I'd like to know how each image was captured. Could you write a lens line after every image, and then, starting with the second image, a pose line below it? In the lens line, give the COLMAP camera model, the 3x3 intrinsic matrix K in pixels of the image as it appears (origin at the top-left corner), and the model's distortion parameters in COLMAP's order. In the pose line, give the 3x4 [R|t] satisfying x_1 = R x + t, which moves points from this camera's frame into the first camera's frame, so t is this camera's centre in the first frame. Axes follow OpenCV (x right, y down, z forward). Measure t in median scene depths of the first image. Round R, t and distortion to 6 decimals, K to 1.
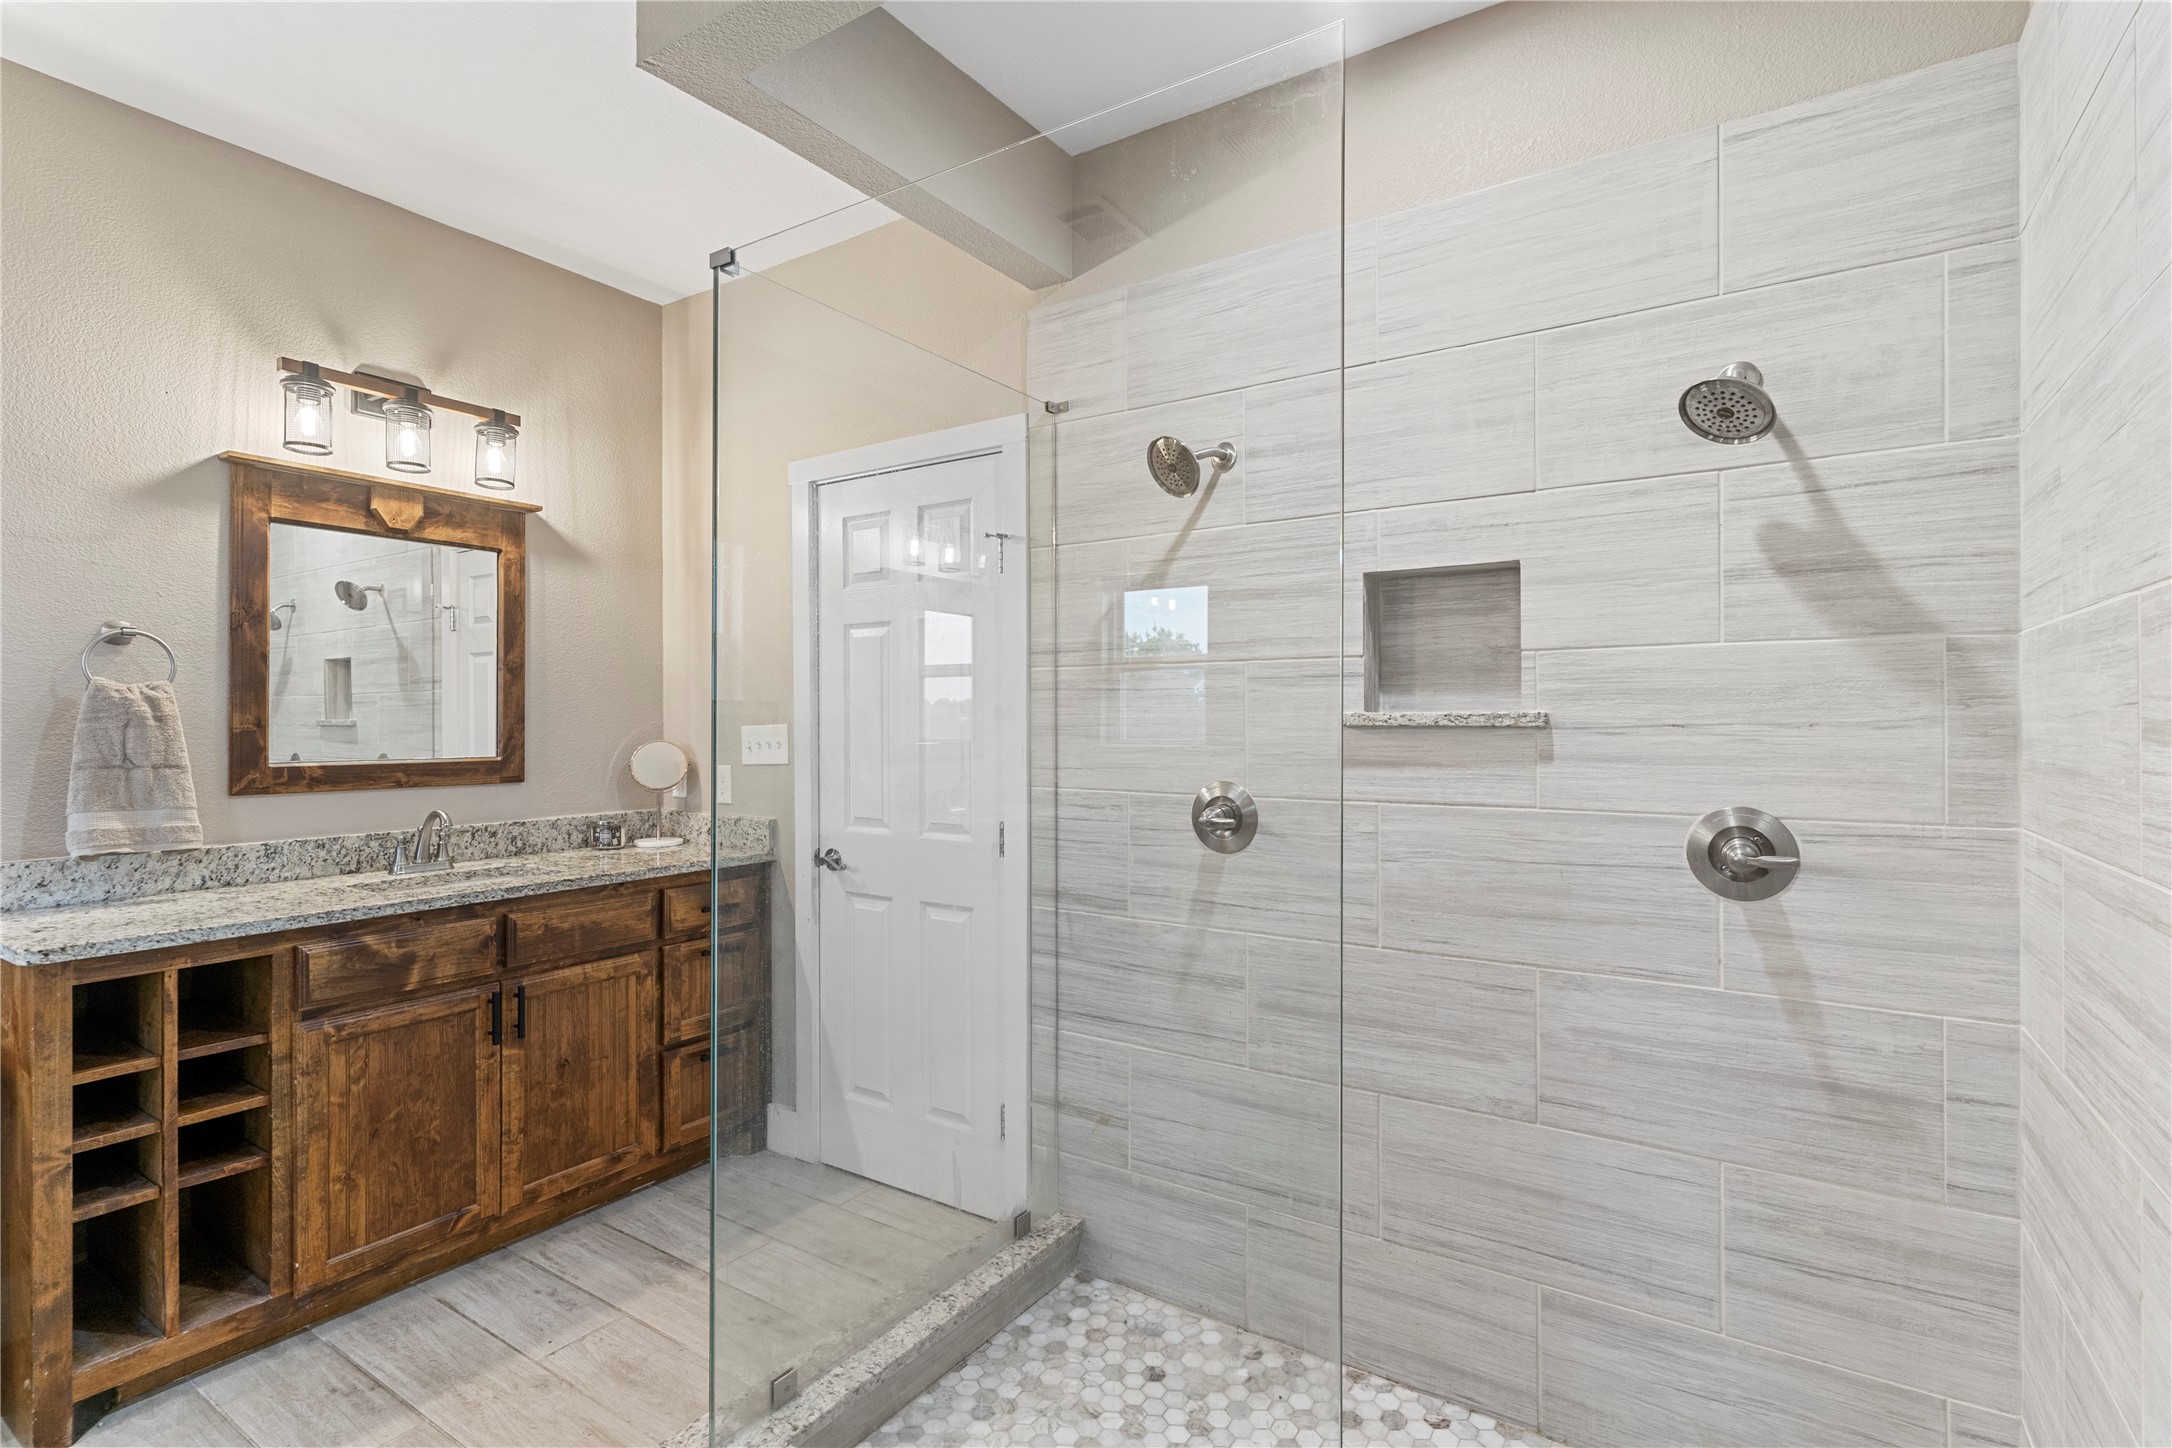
lens RADIAL K [[1035.5, 0, 1087.2], [0, 1035.5, 719.1], [0, 0, 1]] dist [0.001746, 0.000253]
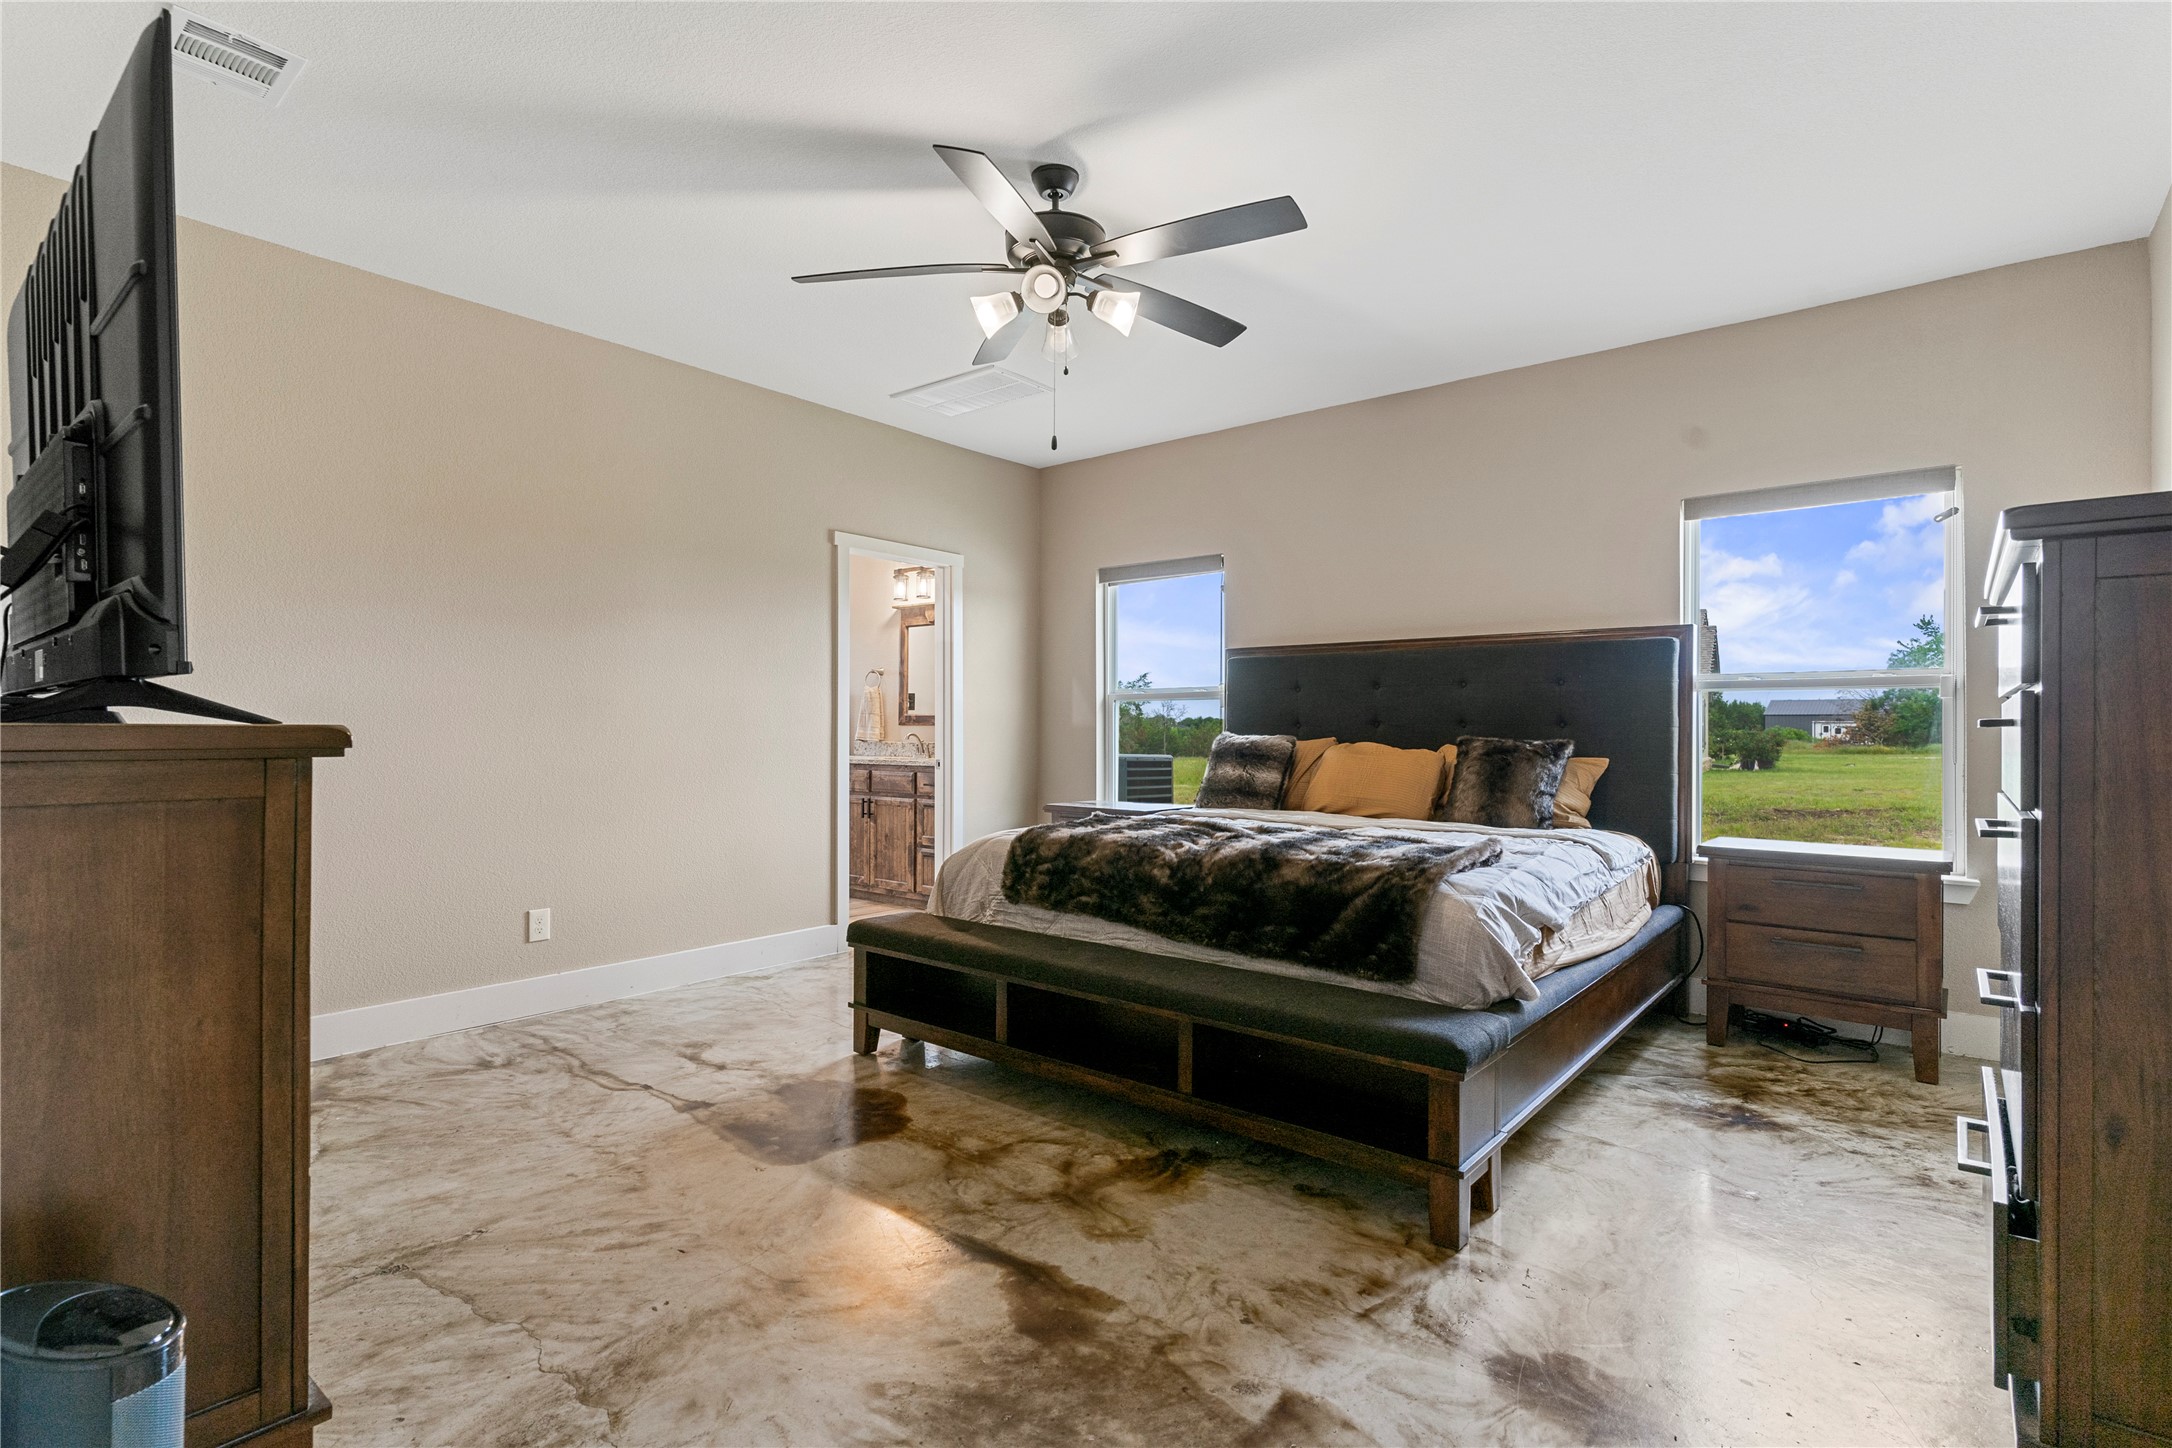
lens RADIAL K [[1035.5, 0, 1076.5], [0, 1035.5, 727.3], [0, 0, 1]] dist [0.001746, 0.000253]
pose [[-0.114122, -0.006402, -0.993446, 1.920698], [-0.002921, 0.999977, -0.006109, 0.093454], [0.993462, 0.002204, -0.114138, 1.774472]]
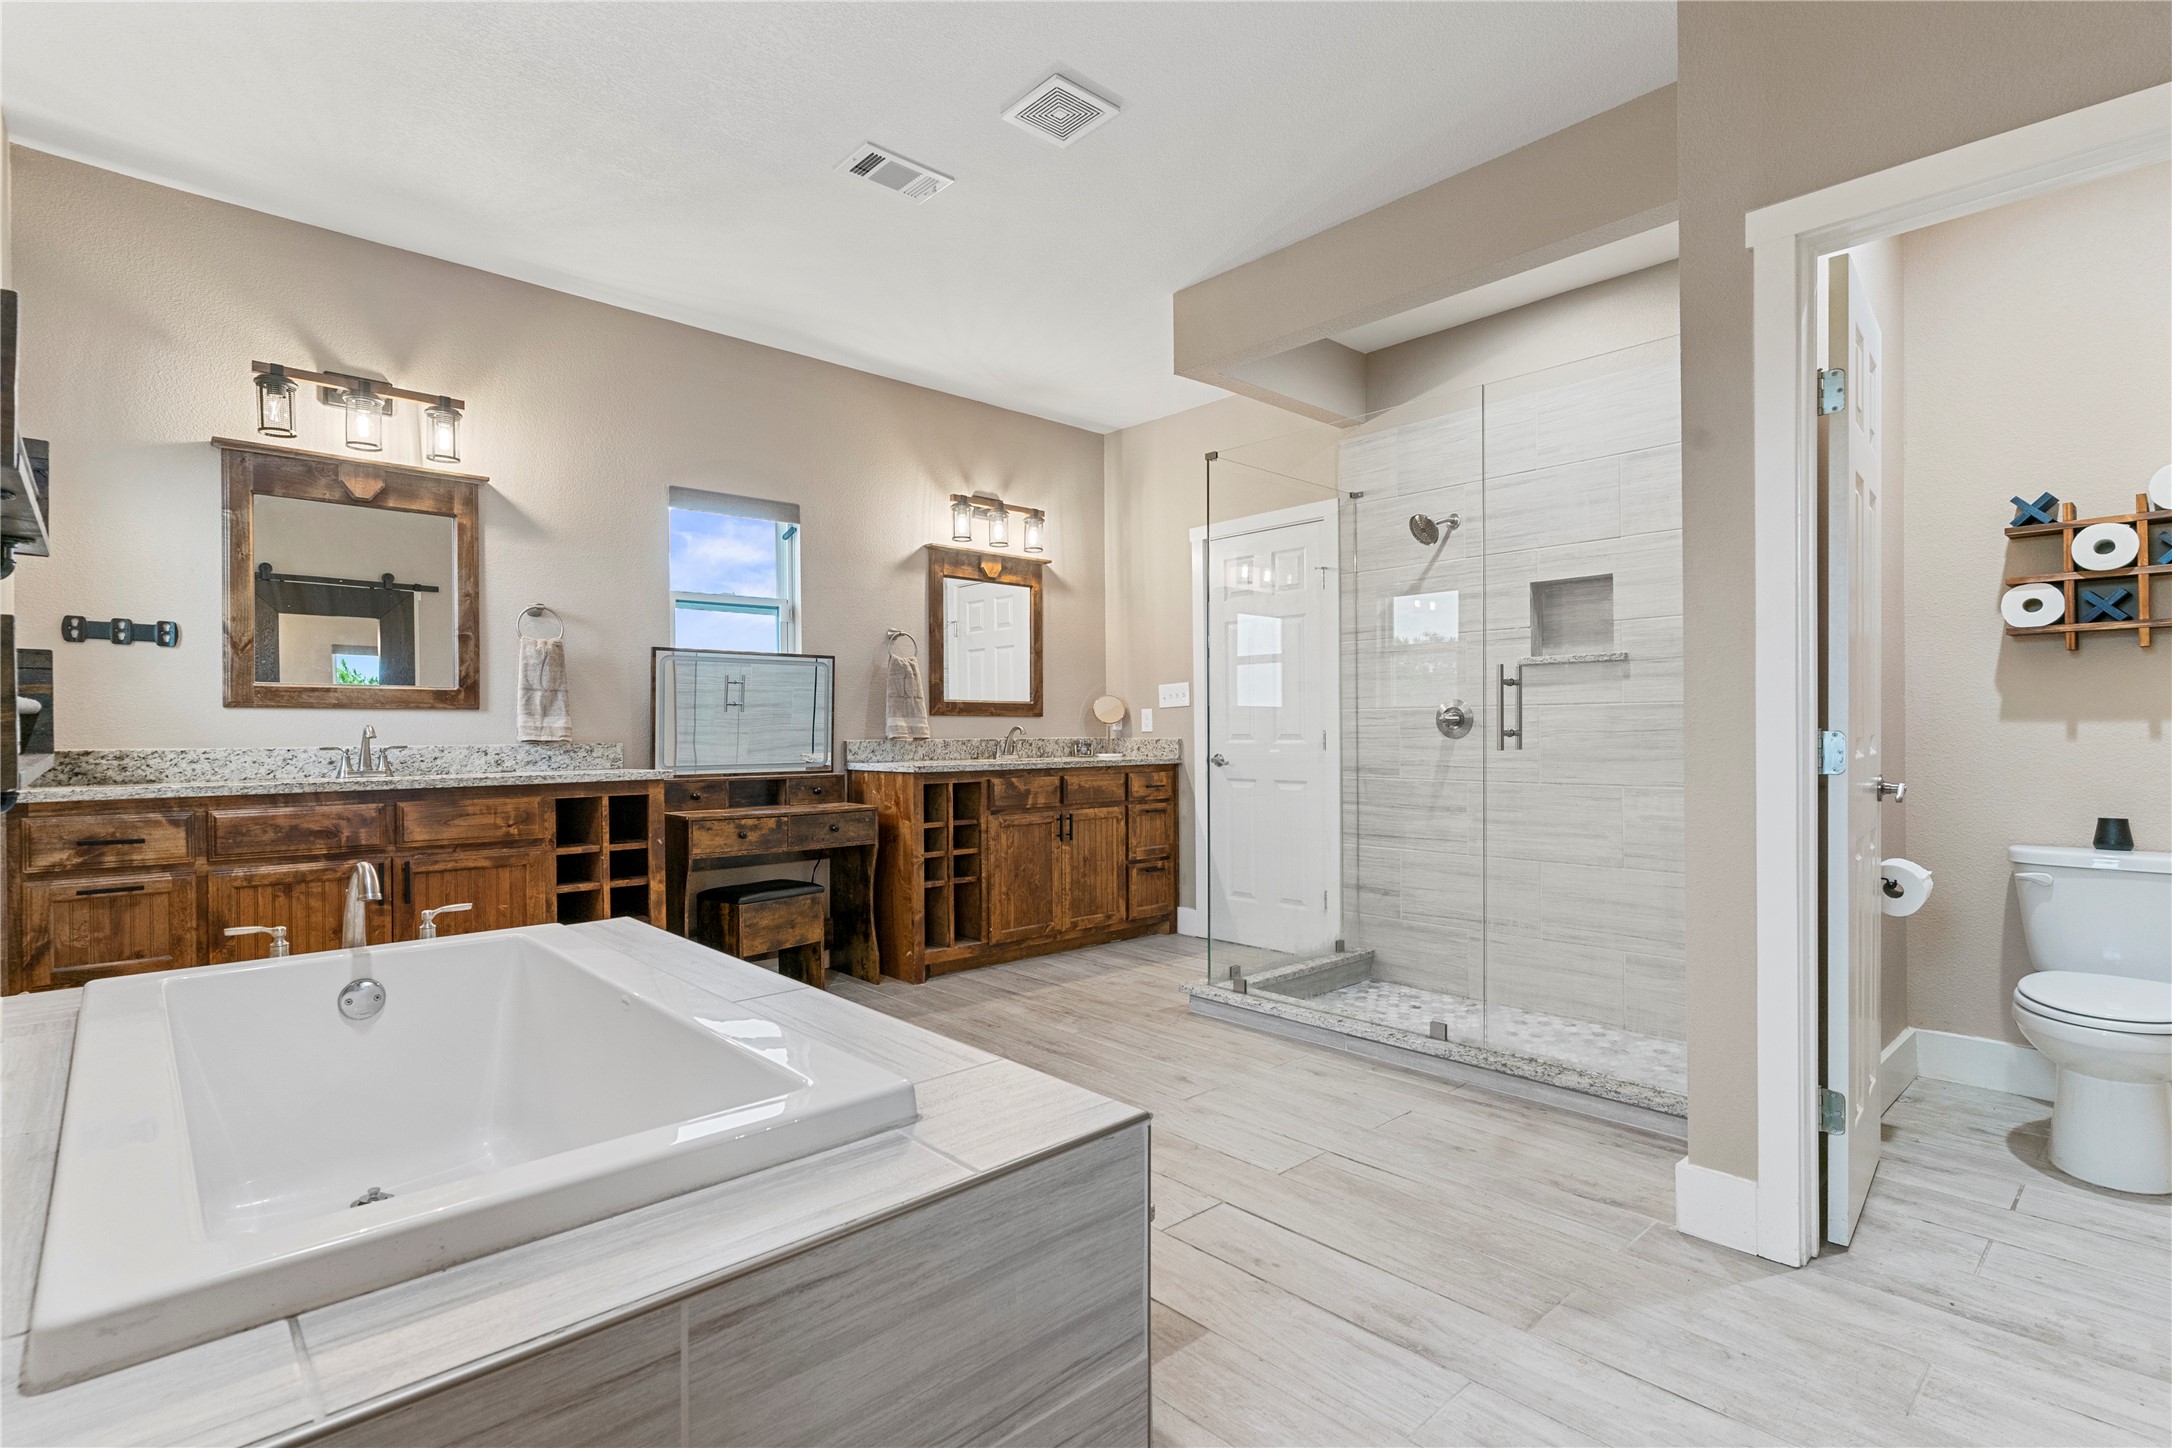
lens RADIAL K [[1035.5, 0, 1094.5], [0, 1035.5, 732.2], [0, 0, 1]] dist [0.001746, 0.000253]
pose [[0.970882, -0.003977, -0.239527, -0.041883], [0.004502, 0.999989, 0.001647, 0.102240], [0.239518, -0.002678, 0.970888, -0.841140]]
